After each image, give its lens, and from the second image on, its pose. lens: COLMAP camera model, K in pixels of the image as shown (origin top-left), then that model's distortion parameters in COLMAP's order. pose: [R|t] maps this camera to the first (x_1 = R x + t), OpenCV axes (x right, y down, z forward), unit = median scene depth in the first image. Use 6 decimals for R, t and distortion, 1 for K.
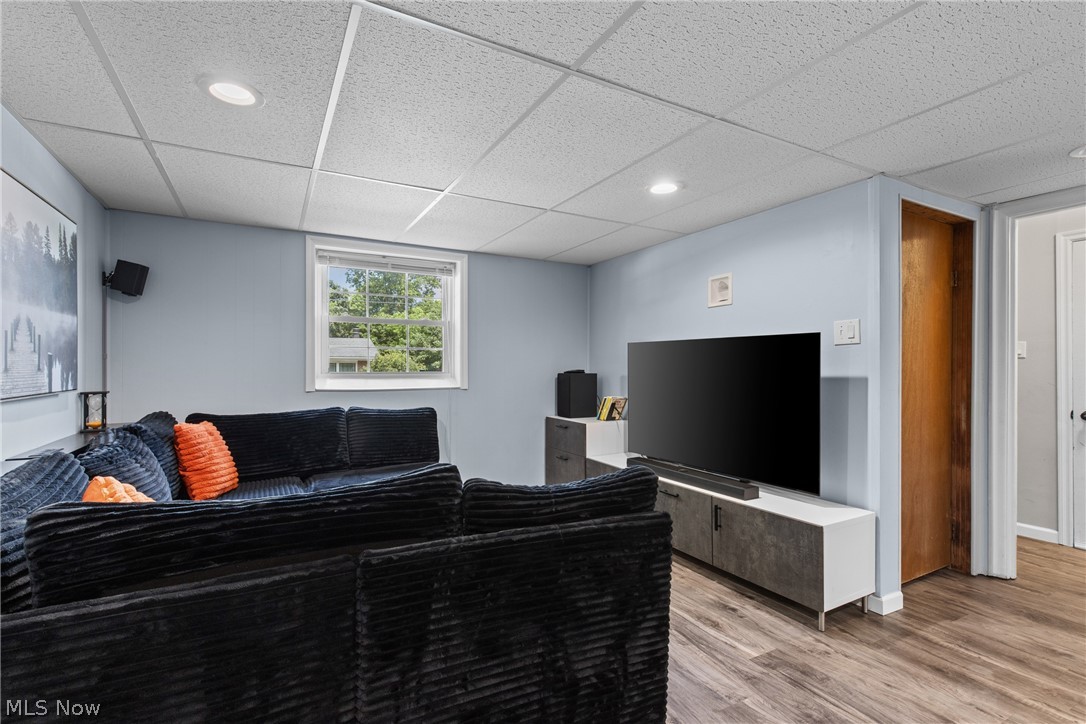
lens RADIAL K [[488.5, 0, 539.8], [0, 488.5, 366.4], [0, 0, 1]] dist [0.009150, -0.001107]
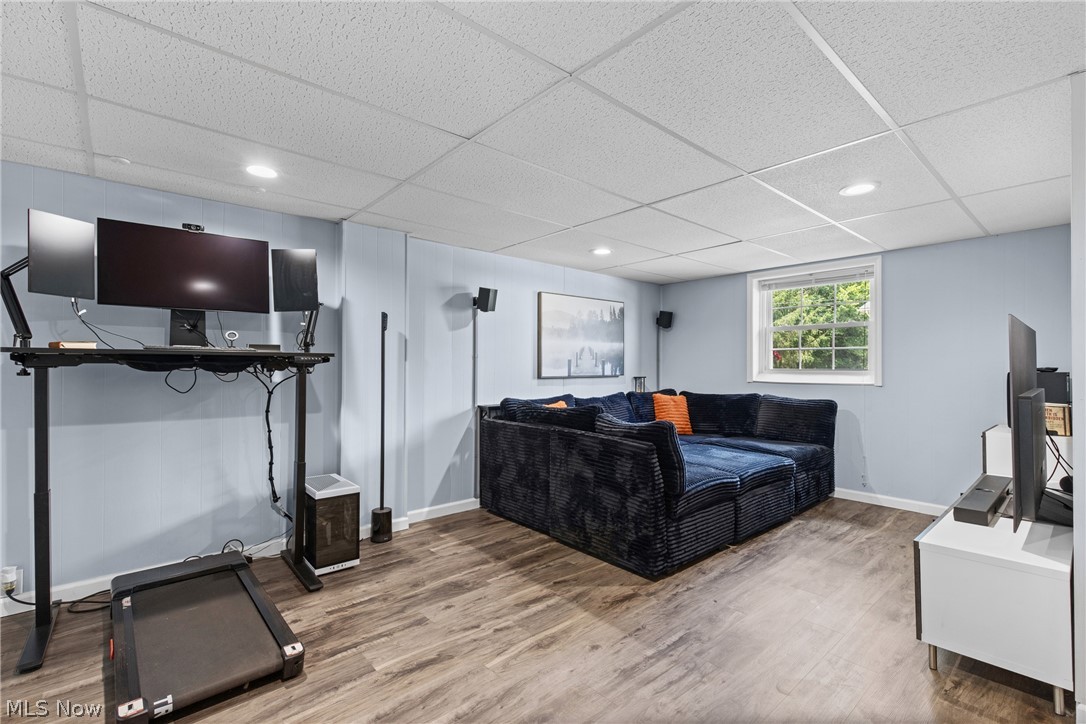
lens RADIAL K [[488.5, 0, 541.9], [0, 488.5, 364.1], [0, 0, 1]] dist [0.009150, -0.001107]
pose [[0.217583, -0.005678, -0.976025, 0.829729], [0.000526, 0.999984, -0.005700, 0.006549], [0.976042, 0.000727, 0.217582, 0.093346]]
